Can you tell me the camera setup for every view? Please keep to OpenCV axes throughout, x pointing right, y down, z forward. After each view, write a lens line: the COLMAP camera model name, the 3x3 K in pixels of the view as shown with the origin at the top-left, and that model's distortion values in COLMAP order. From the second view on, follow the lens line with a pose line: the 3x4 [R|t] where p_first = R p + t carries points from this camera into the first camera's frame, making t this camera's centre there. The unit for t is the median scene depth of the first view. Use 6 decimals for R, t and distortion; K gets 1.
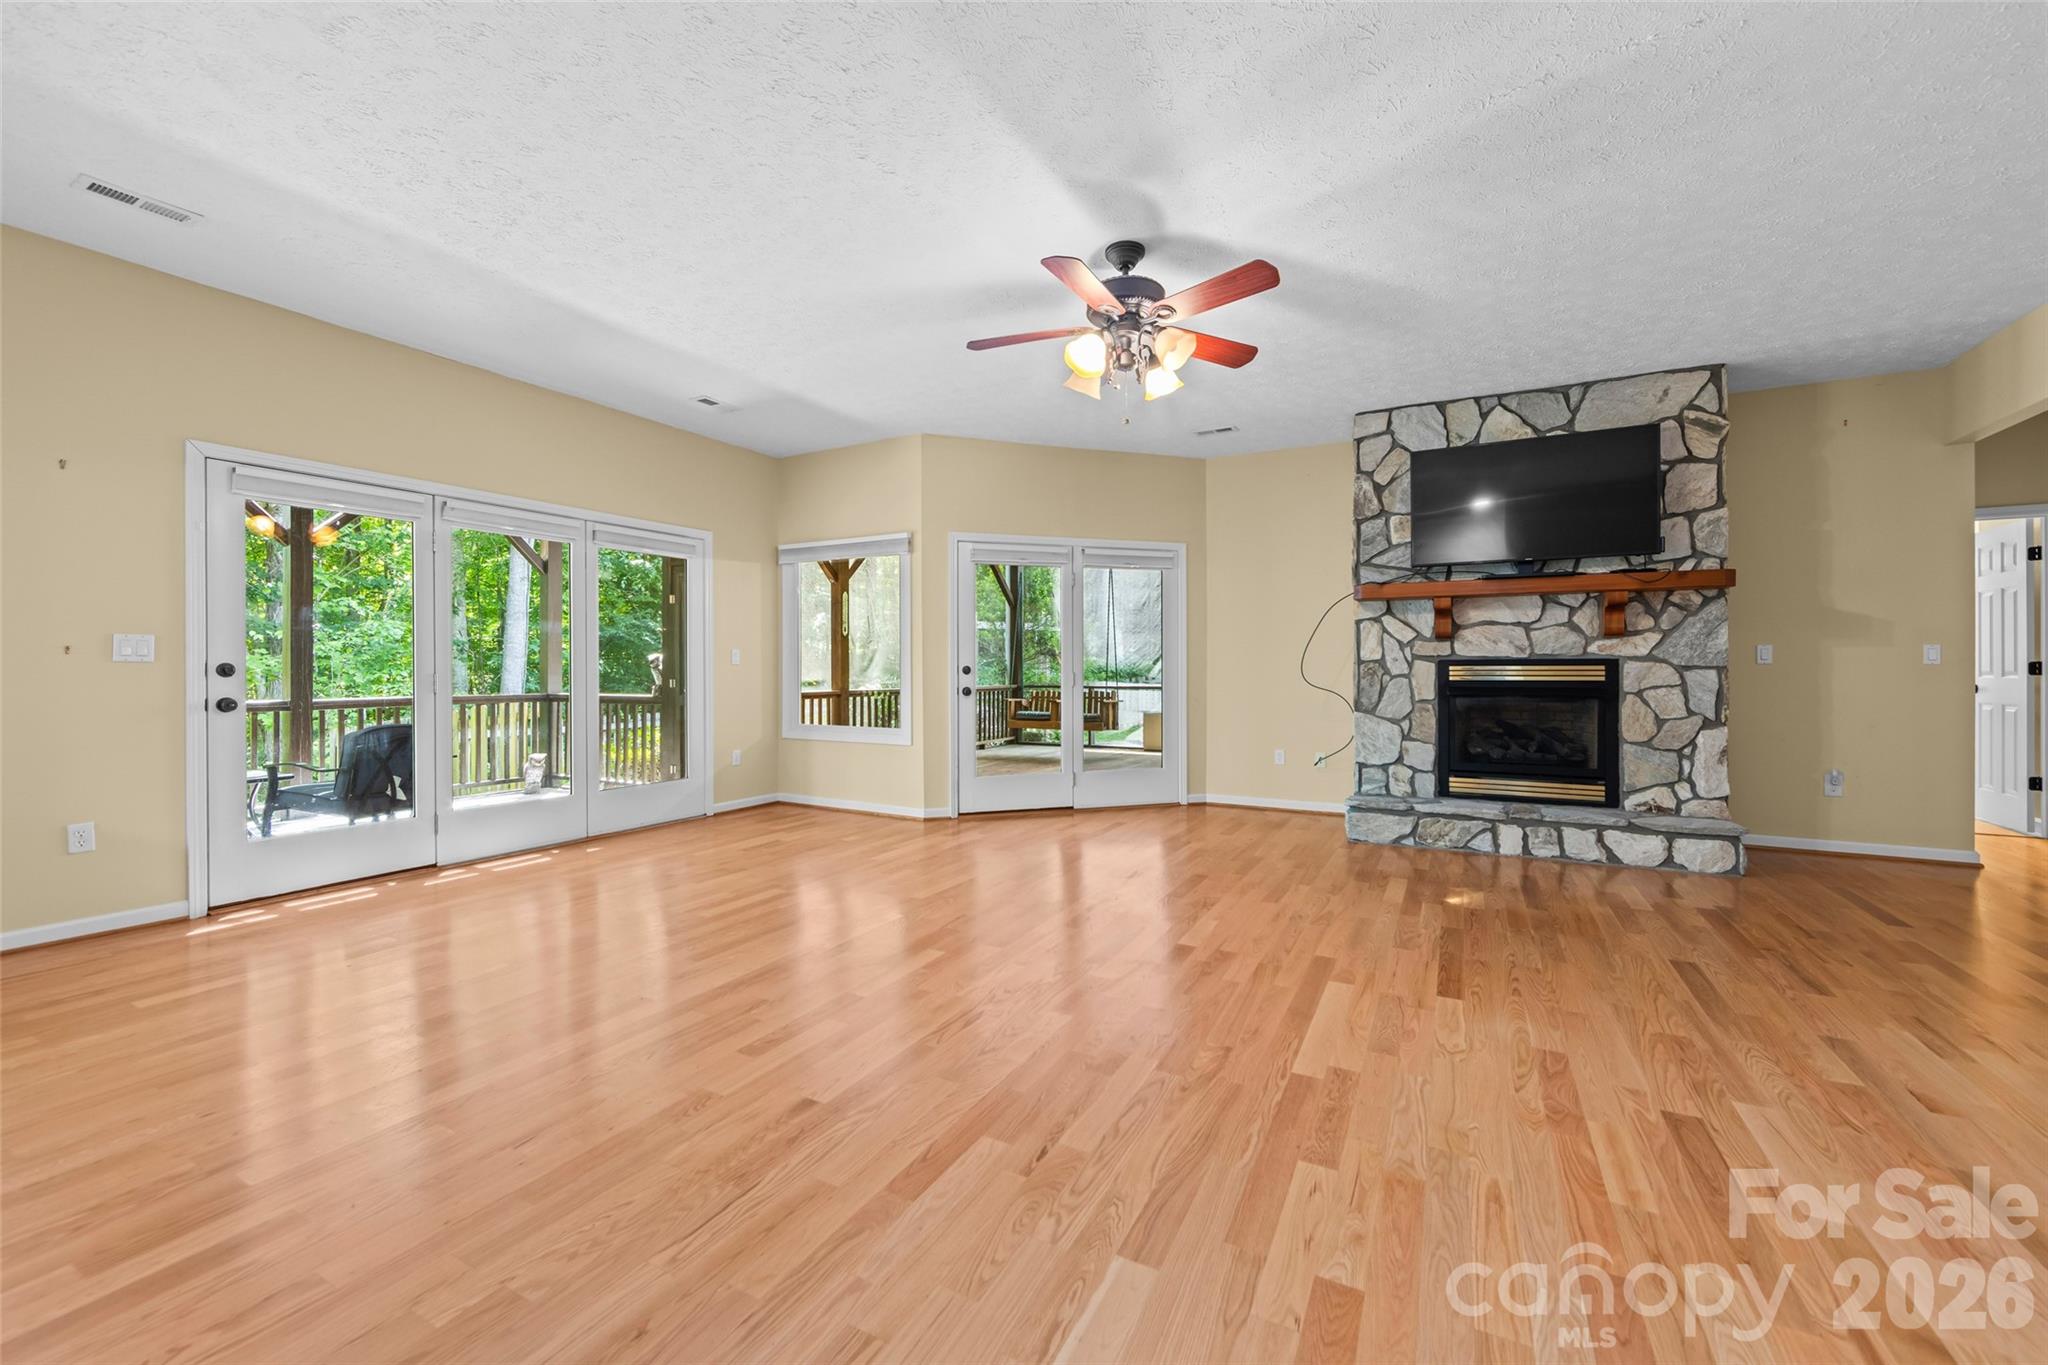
lens RADIAL K [[806.2, 0, 1025.1], [0, 806.2, 670.1], [0, 0, 1]] dist [-0.005485, 0.000825]
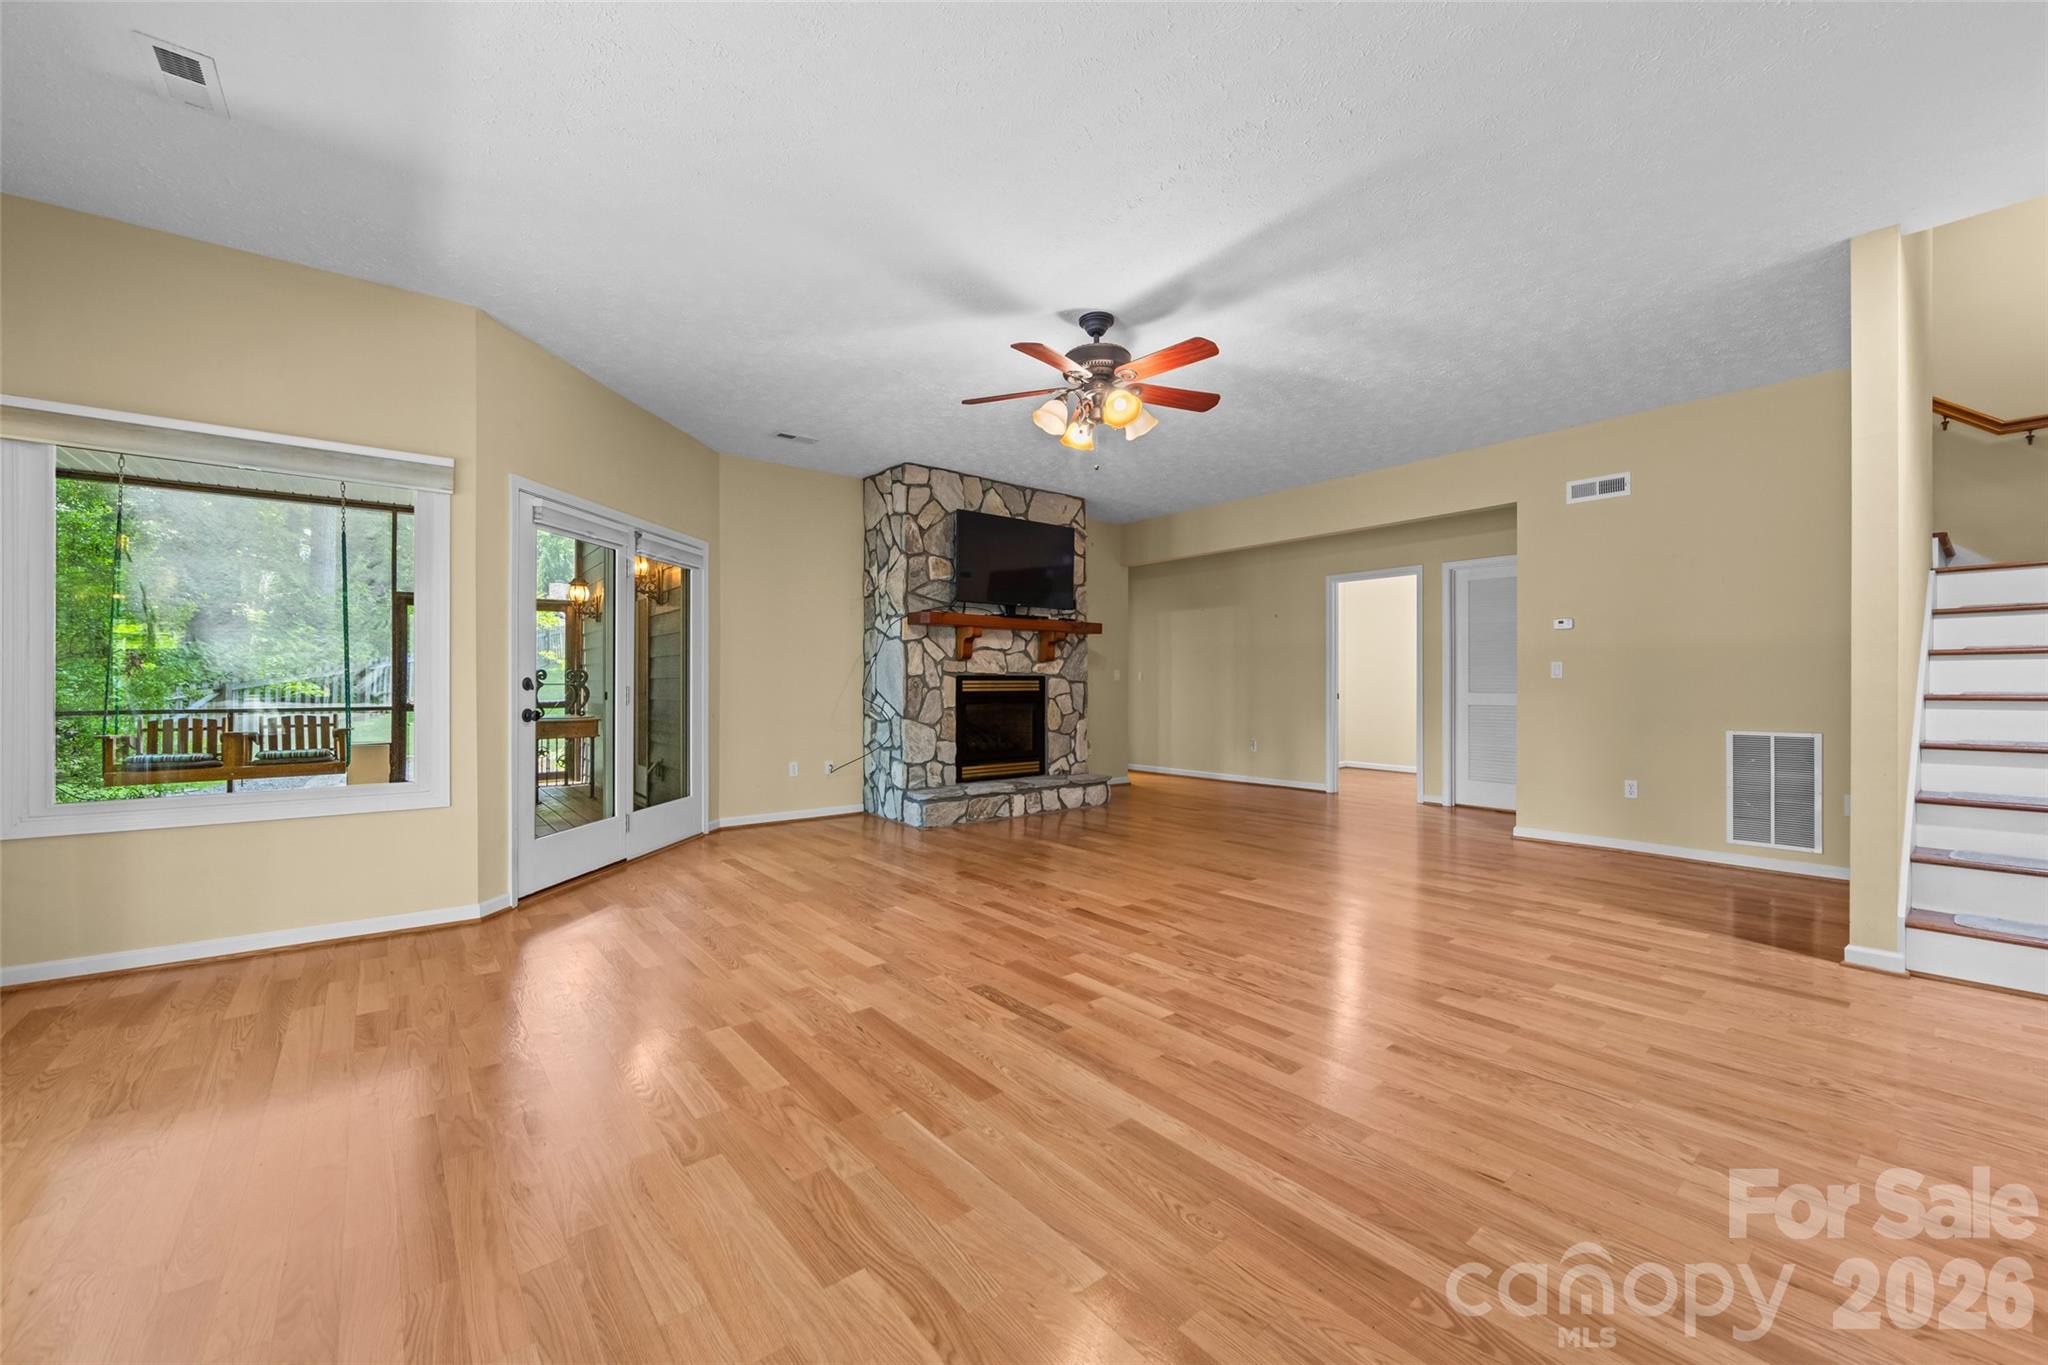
lens RADIAL K [[806.2, 0, 1026.2], [0, 806.2, 682.9], [0, 0, 1]] dist [-0.005485, 0.000825]
pose [[0.379681, 0.000754, 0.925117, -0.647853], [0.000348, 0.999999, -0.000958, 0.000177], [-0.925118, 0.000686, 0.379680, 0.433577]]
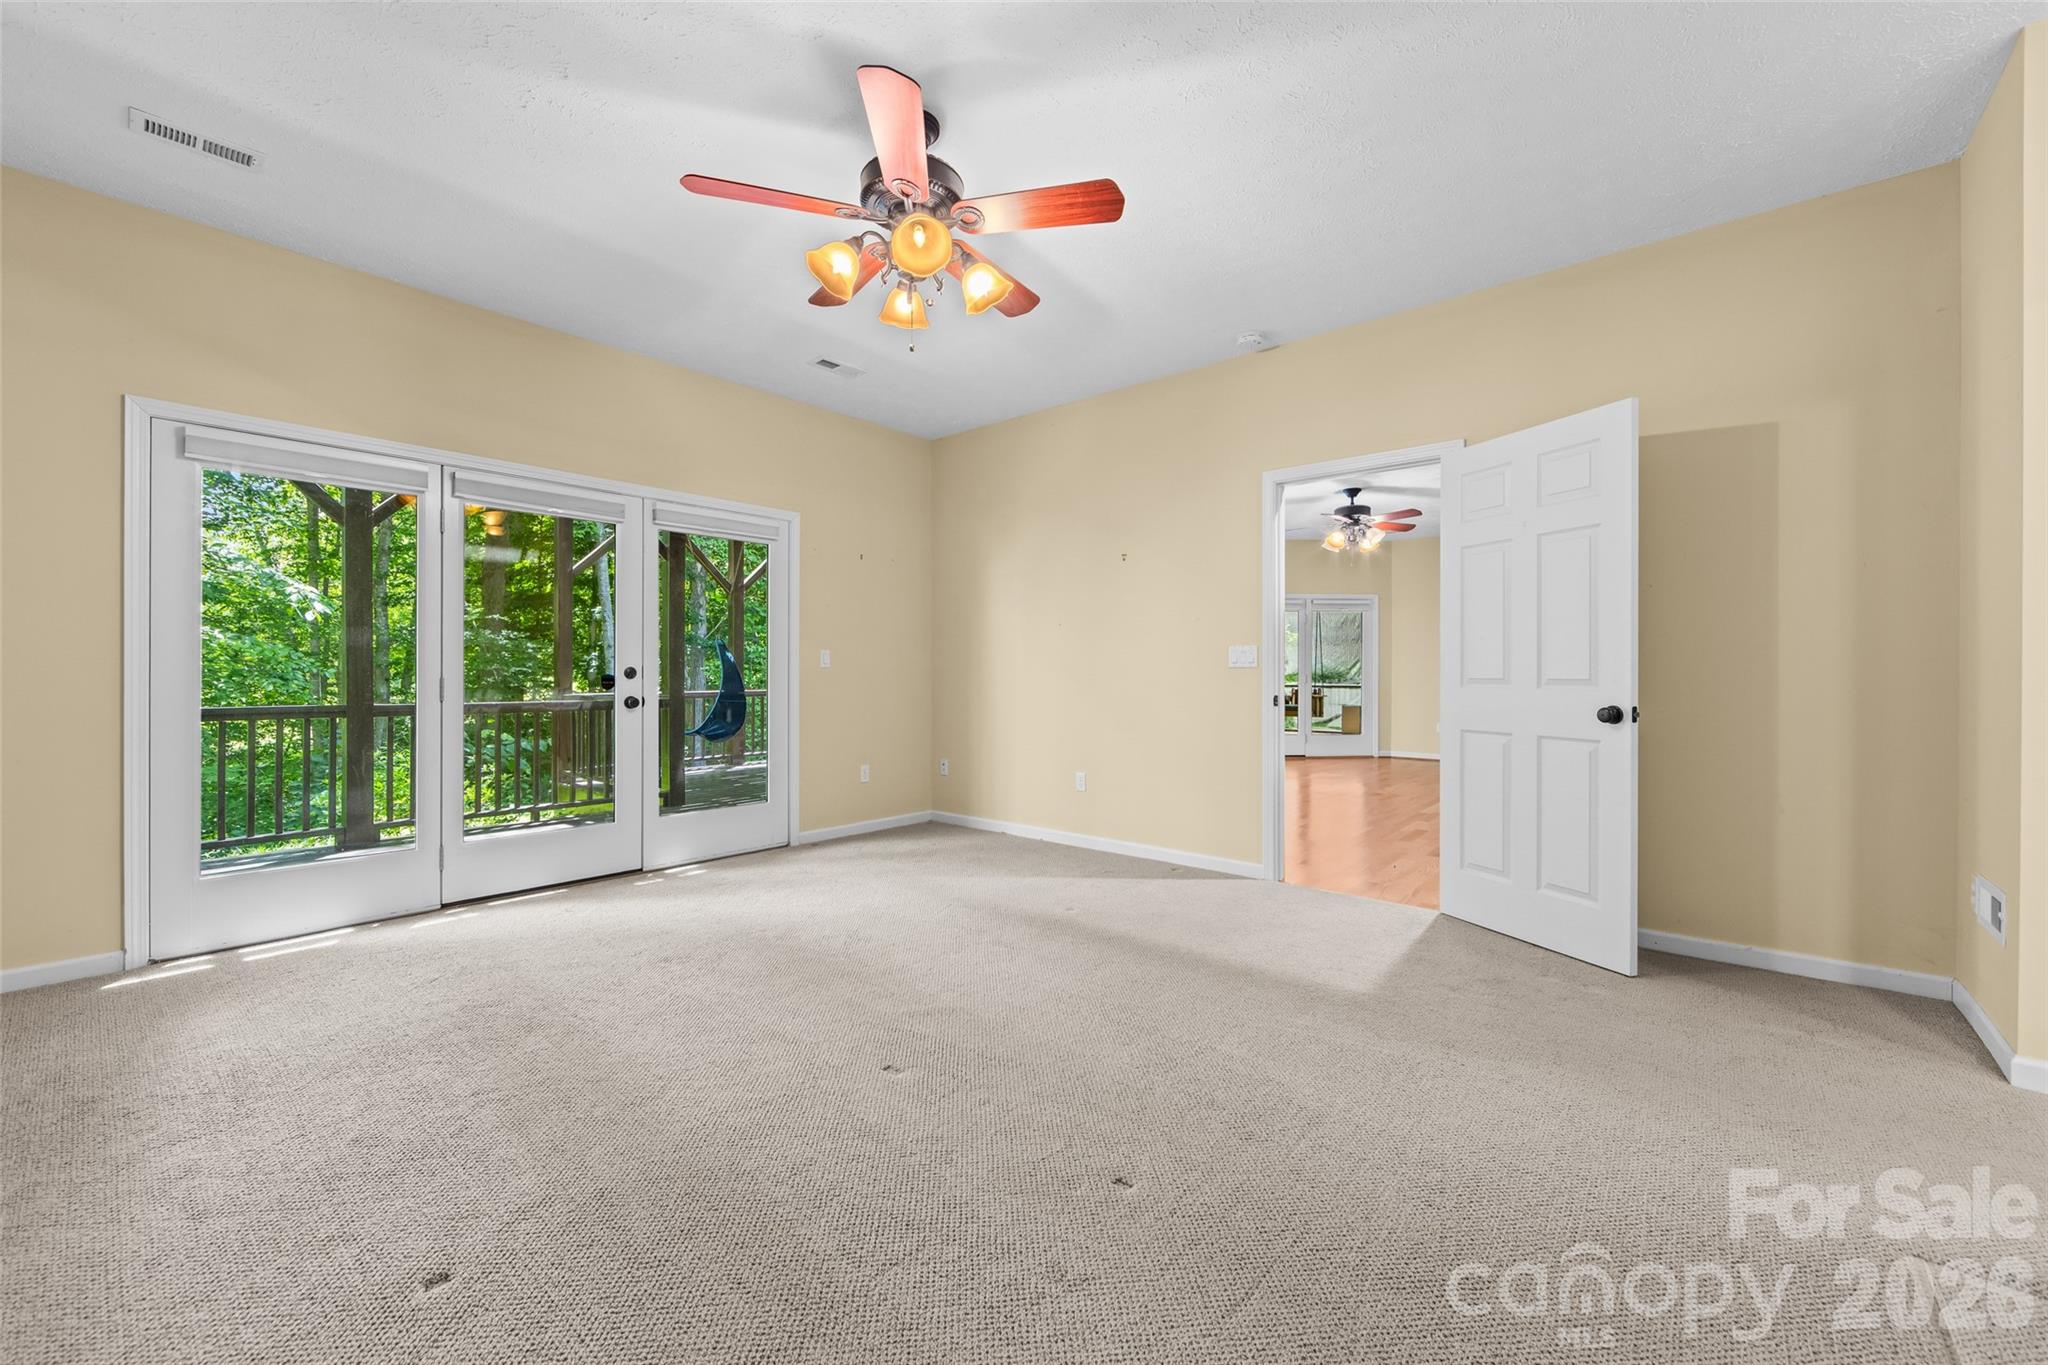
lens RADIAL K [[806.2, 0, 1017.5], [0, 806.2, 668.1], [0, 0, 1]] dist [-0.005485, 0.000825]
pose [[0.975787, 0.003075, -0.218703, -0.187200], [-0.004739, 0.999964, -0.007083, 0.006635], [0.218673, 0.007948, 0.975766, -0.899133]]
